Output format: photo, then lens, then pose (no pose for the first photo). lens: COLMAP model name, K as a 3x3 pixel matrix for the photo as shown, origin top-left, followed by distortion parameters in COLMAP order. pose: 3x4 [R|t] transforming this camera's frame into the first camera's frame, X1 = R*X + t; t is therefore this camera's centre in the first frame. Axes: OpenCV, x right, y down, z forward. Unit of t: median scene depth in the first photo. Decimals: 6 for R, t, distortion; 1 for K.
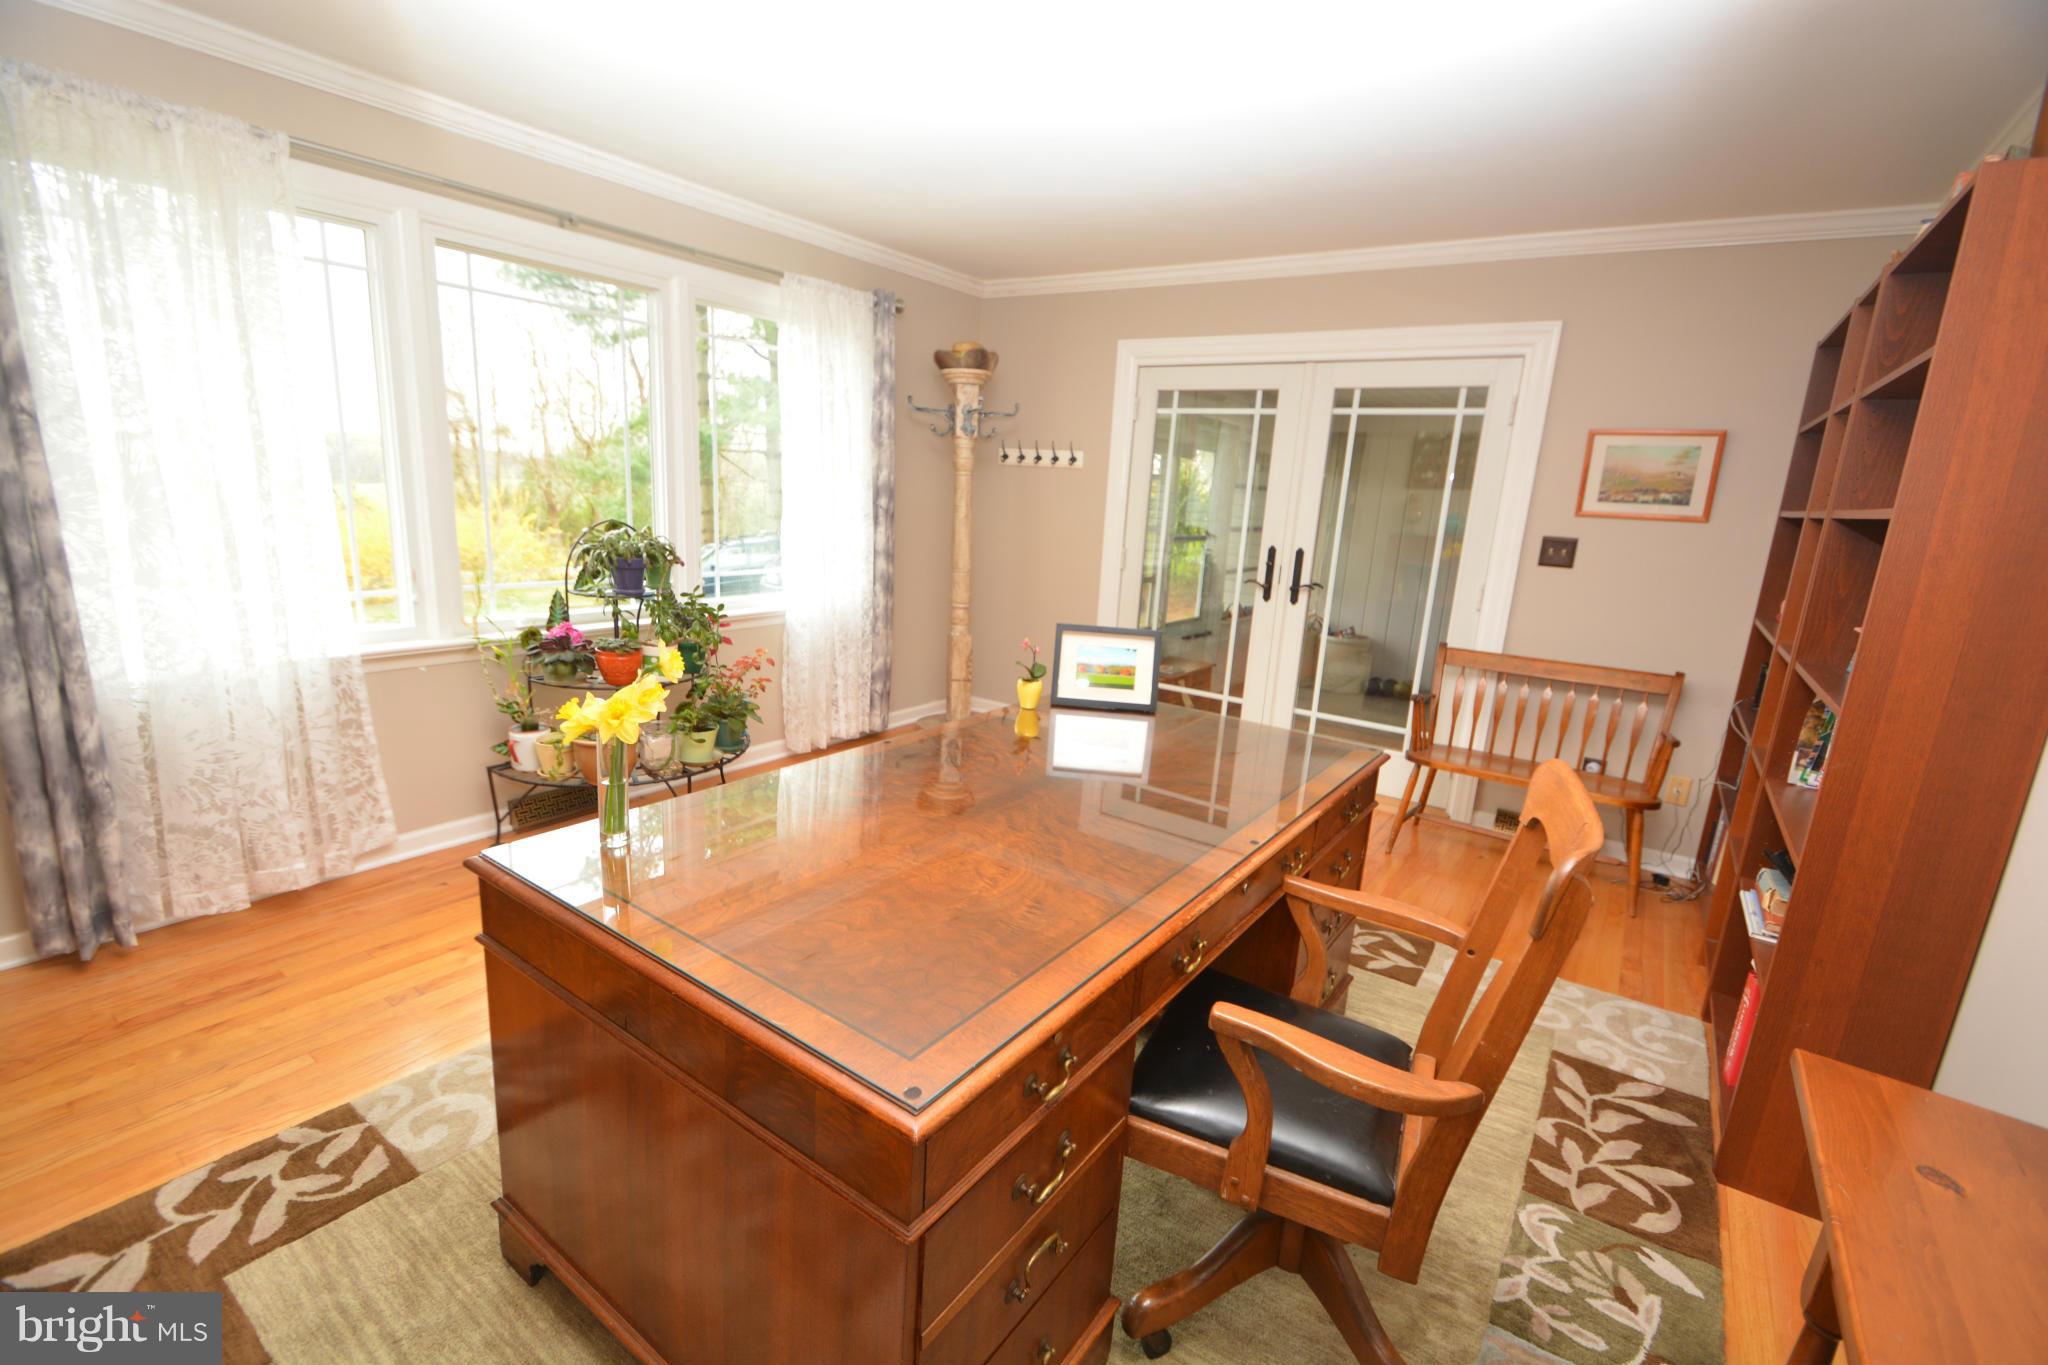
lens RADIAL K [[900.3, 0, 1018.4], [0, 900.3, 689.4], [0, 0, 1]] dist [0.002769, -0.000665]
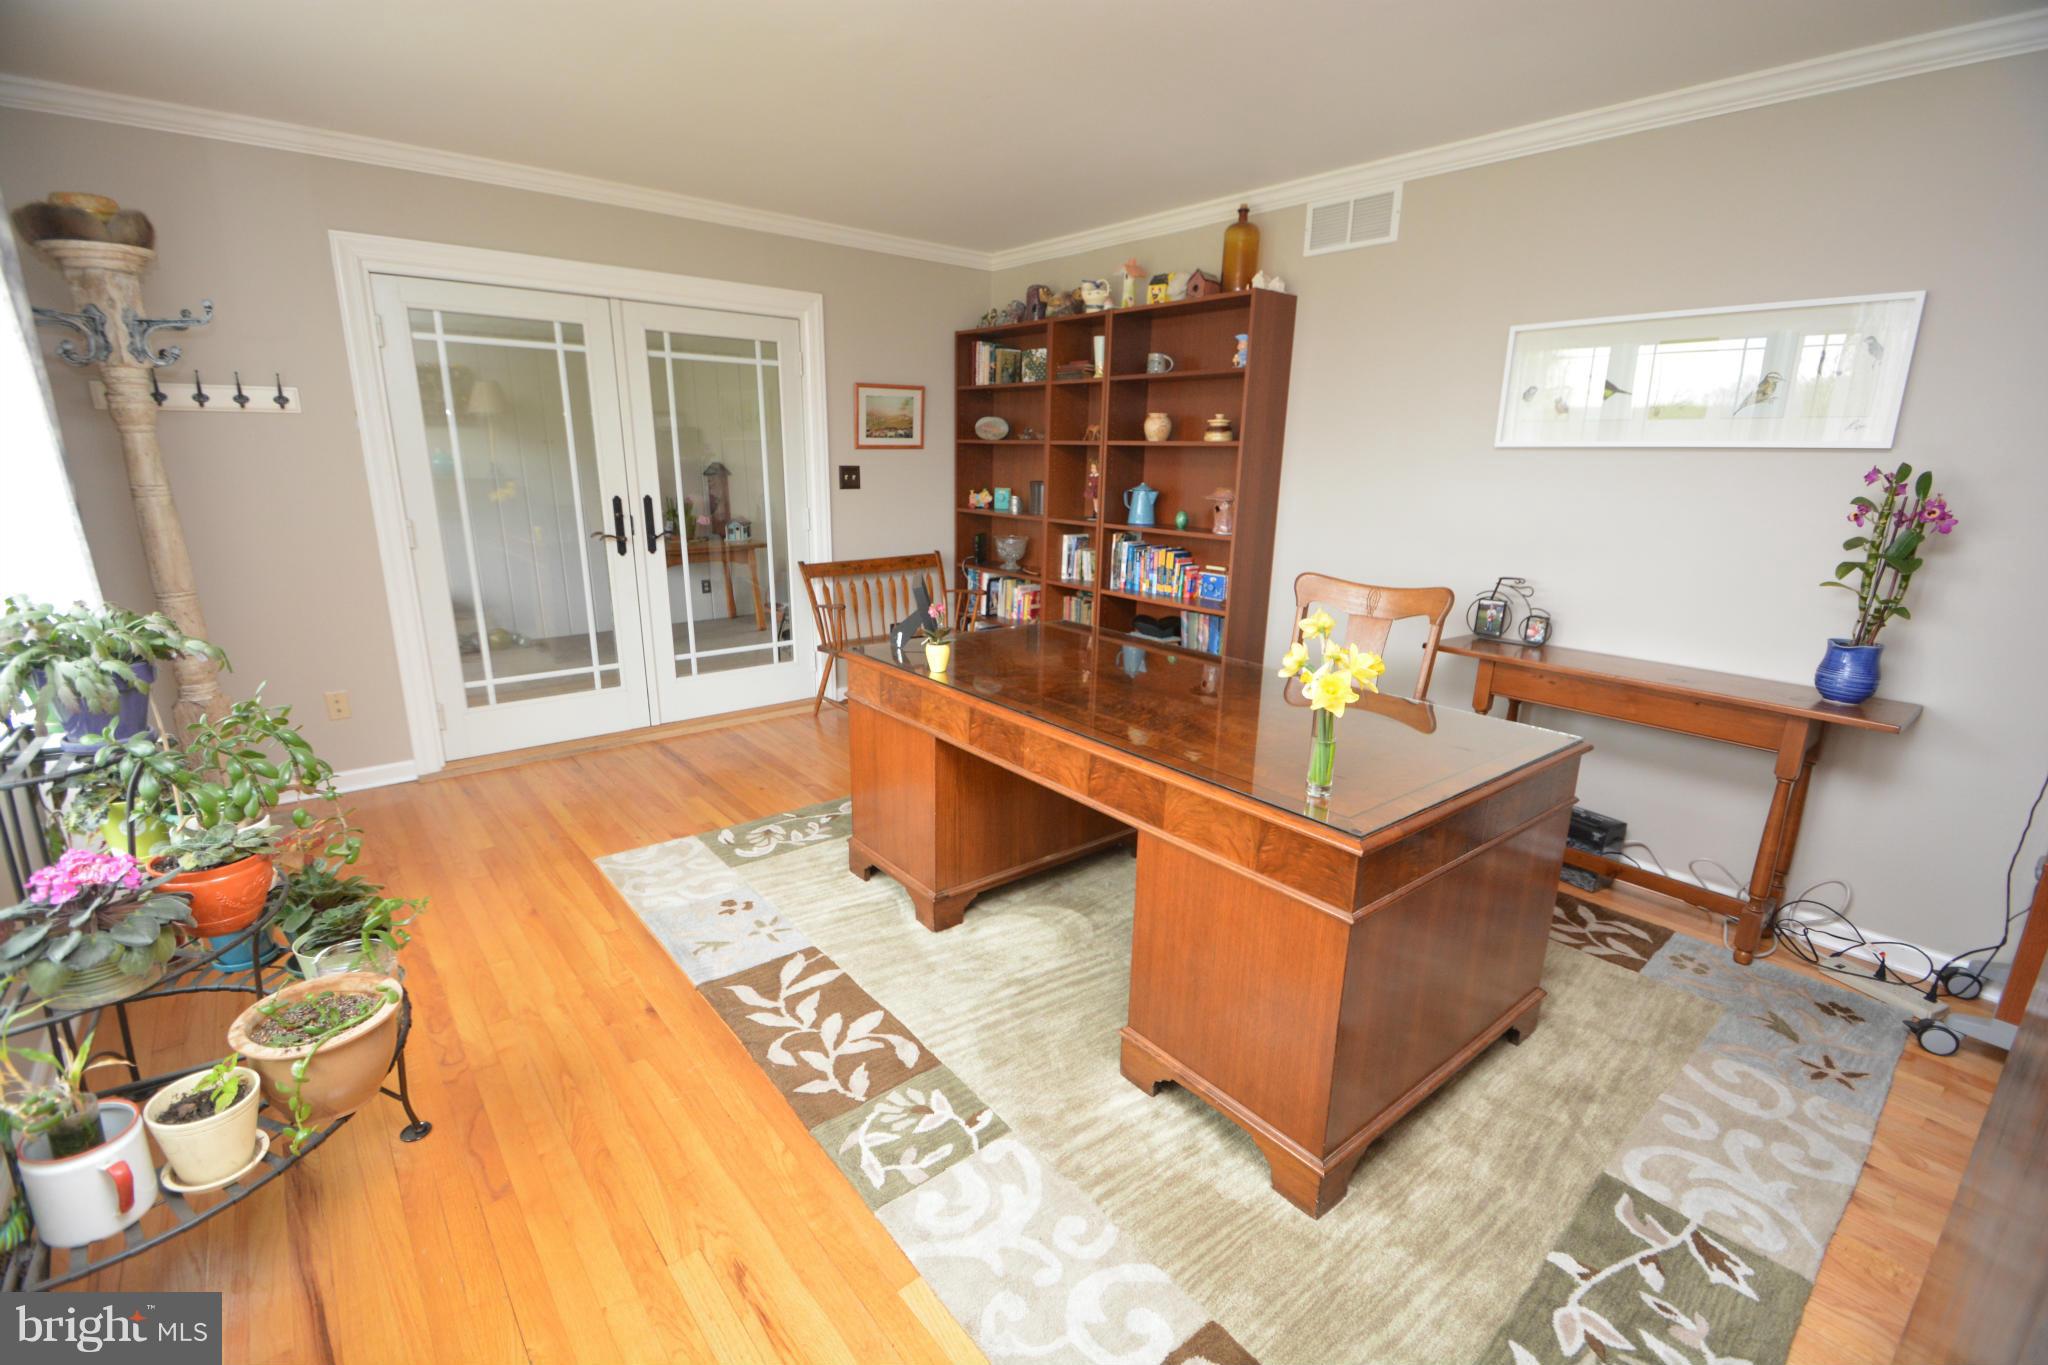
lens RADIAL K [[889.2, 0, 1020.4], [0, 889.2, 686.8], [0, 0, 1]] dist [-0.017809, -0.000338]
pose [[0.275869, -0.295458, 0.914659, -0.535326], [0.211261, 0.946954, 0.242172, -0.111538], [-0.937691, 0.126424, 0.323654, 0.351500]]
